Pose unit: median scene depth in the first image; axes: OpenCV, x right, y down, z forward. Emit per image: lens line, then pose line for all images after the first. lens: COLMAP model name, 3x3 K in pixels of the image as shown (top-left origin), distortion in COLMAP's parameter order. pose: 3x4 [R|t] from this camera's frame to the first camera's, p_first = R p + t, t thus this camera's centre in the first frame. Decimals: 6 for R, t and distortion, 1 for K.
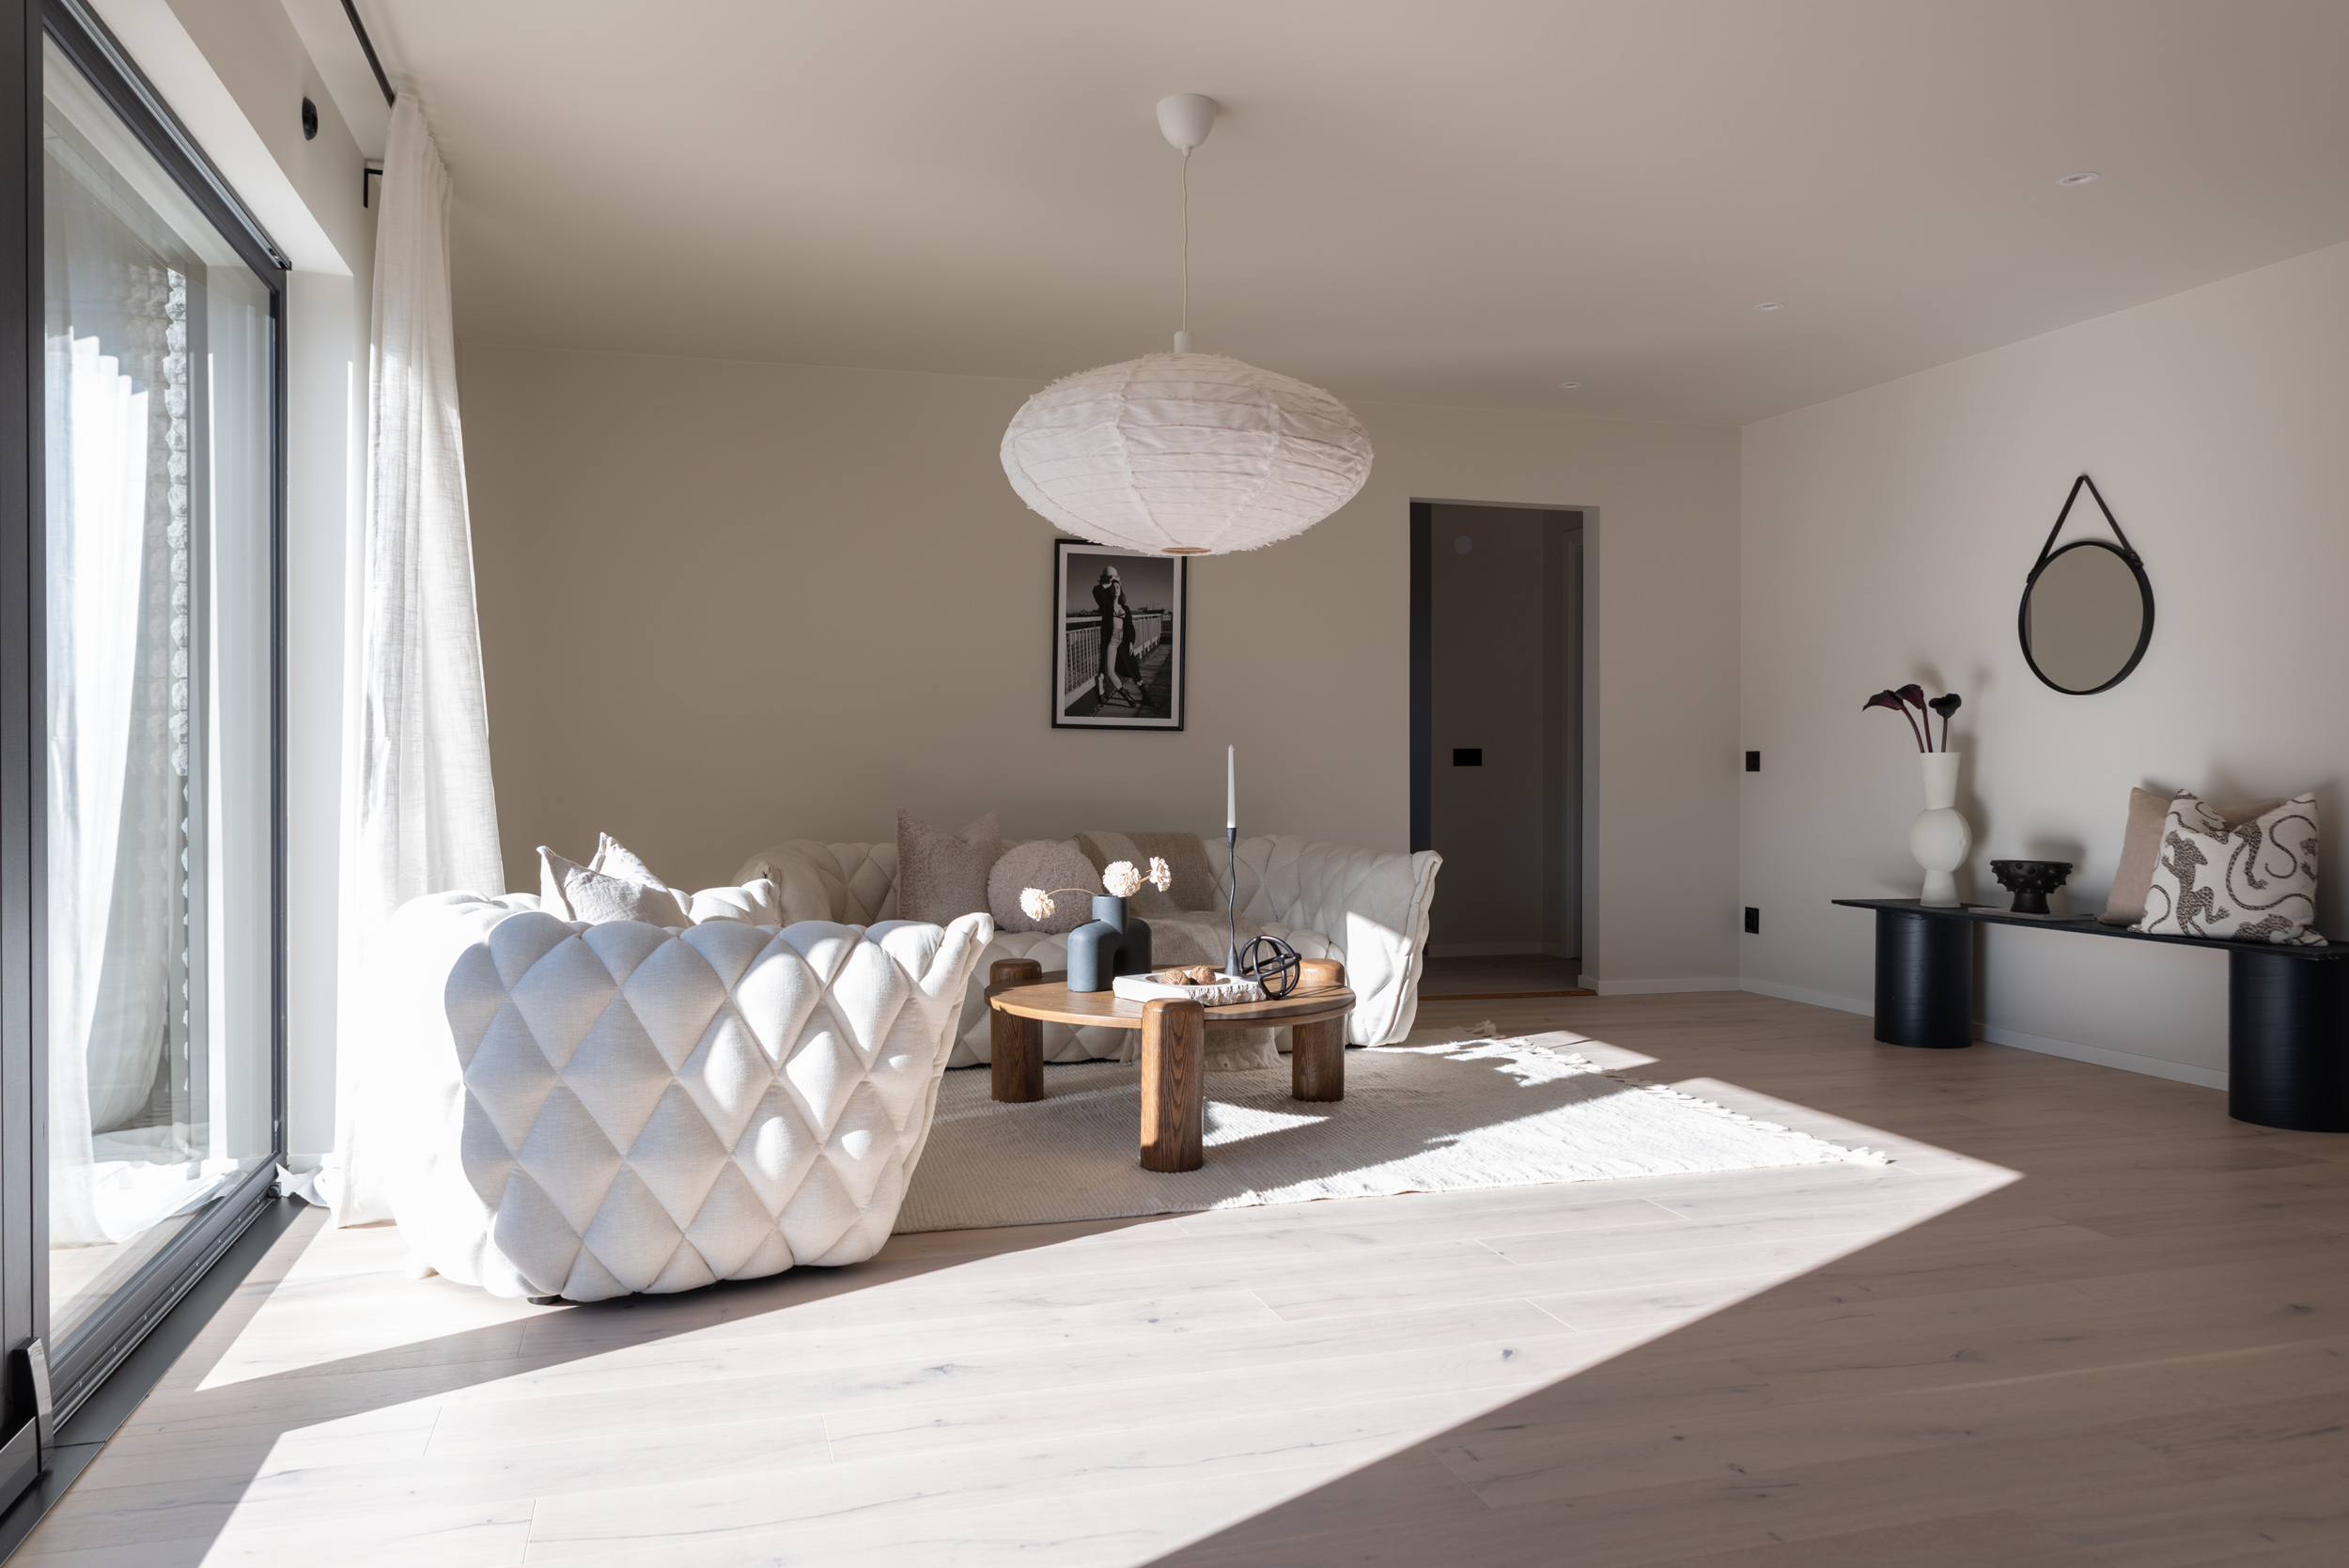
lens RADIAL K [[1590.7, 0, 1166.3], [0, 1590.7, 780.9], [0, 0, 1]] dist [0.005250, 0.002924]
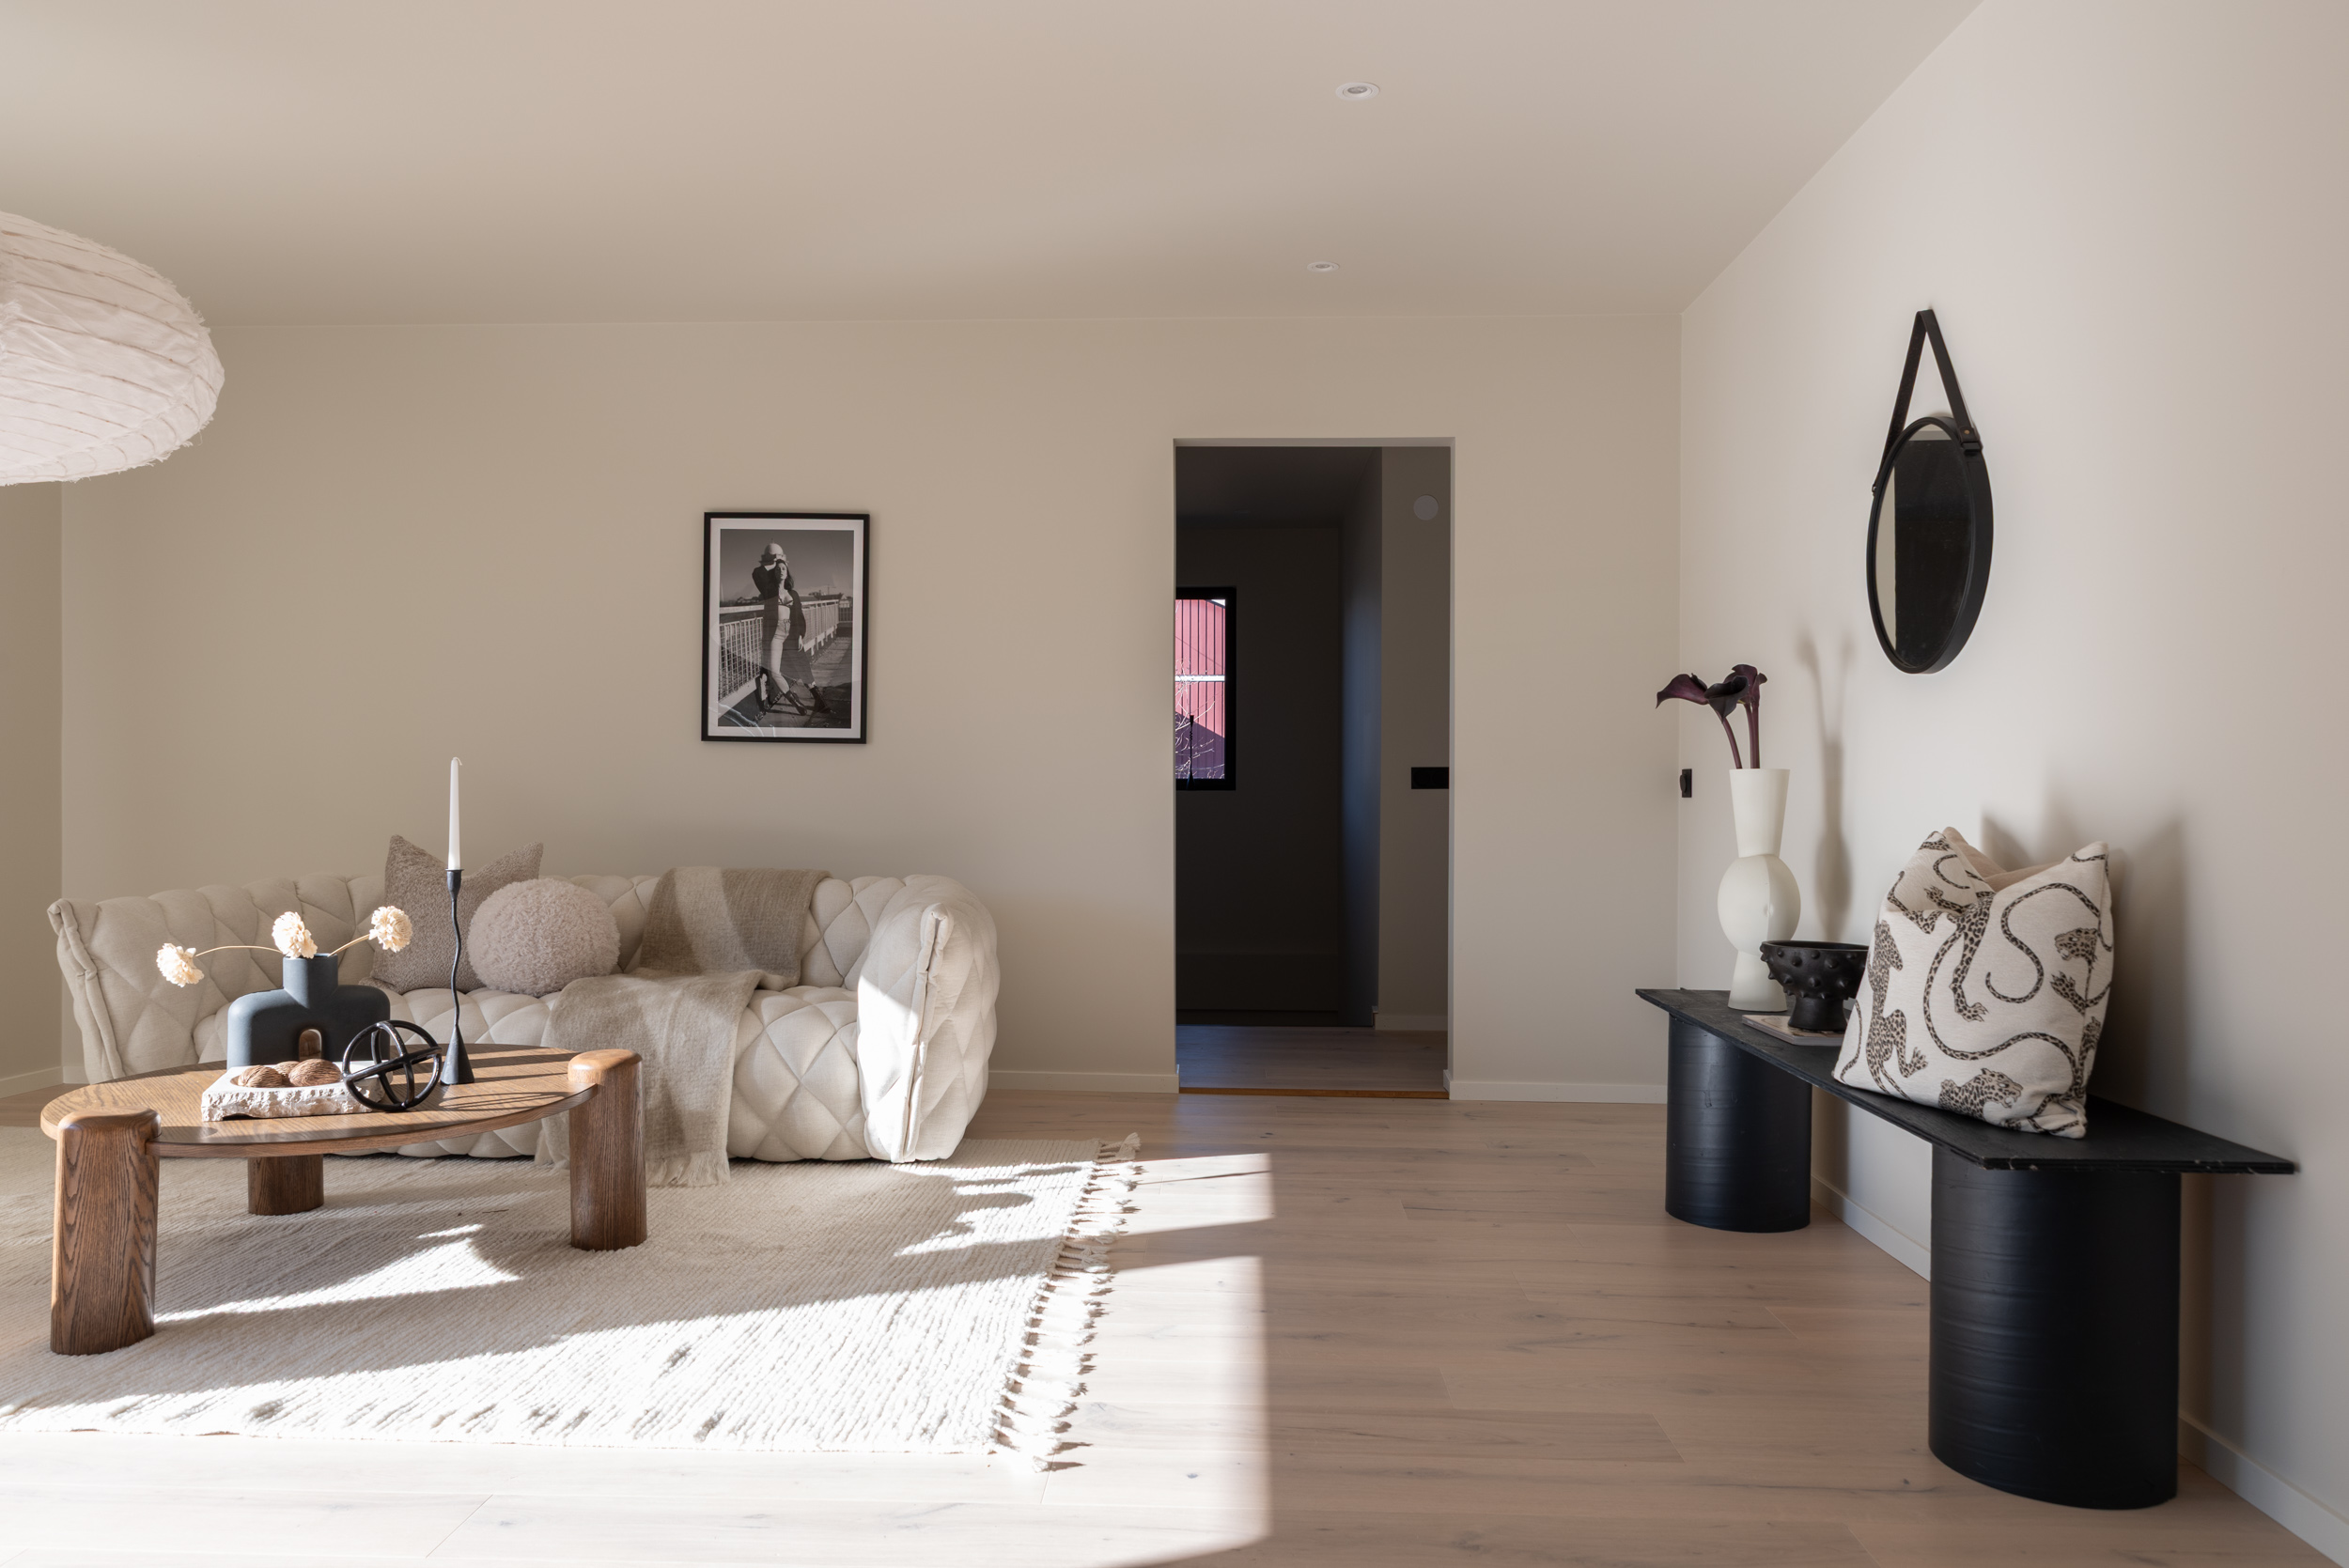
lens RADIAL K [[1586.1, 0, 1189.1], [0, 1586.1, 796.4], [0, 0, 1]] dist [0.020316, -0.019748]
pose [[0.949933, 0.004784, -0.312416, 0.470447], [-0.006260, 0.999973, -0.003722, -0.002918], [0.312390, 0.005491, 0.949938, 0.319852]]
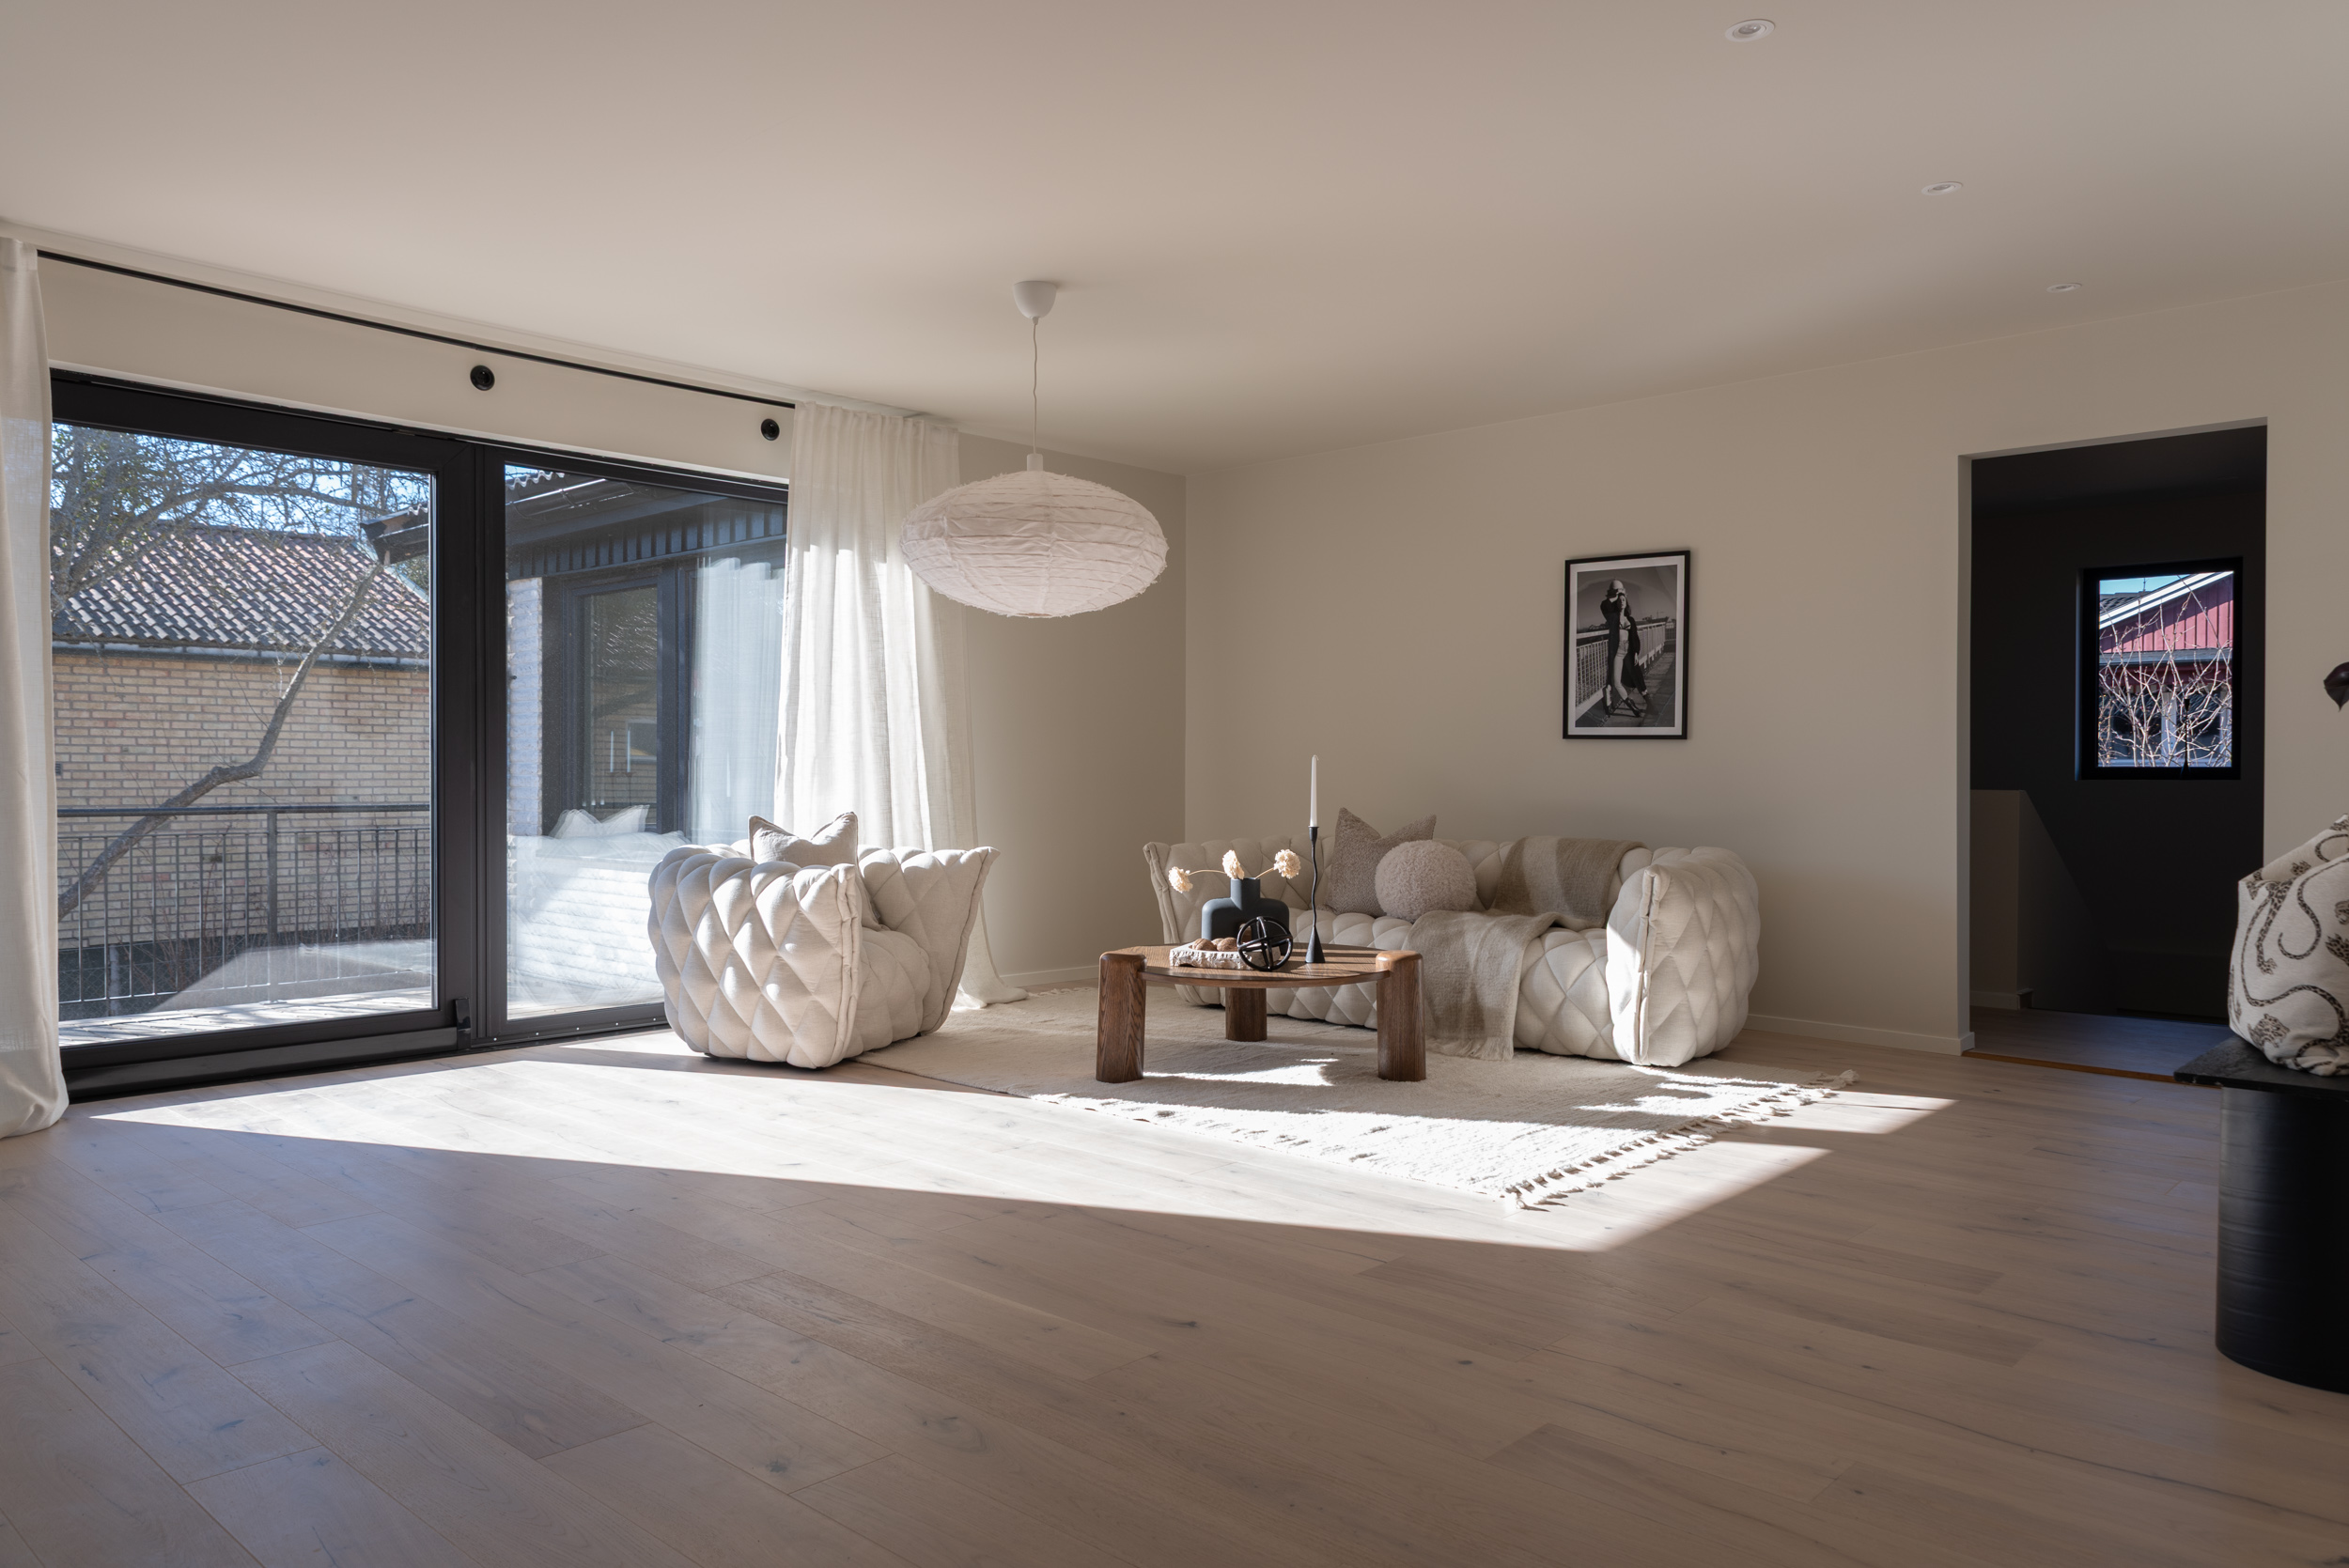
lens RADIAL K [[1611.8, 0, 1174.5], [0, 1611.8, 784.0], [0, 0, 1]] dist [0.005022, -0.000567]
pose [[0.518492, 0.007442, -0.855050, 0.784093], [-0.012124, 0.999926, 0.001350, -0.001368], [0.854996, 0.009667, 0.518544, 0.240342]]
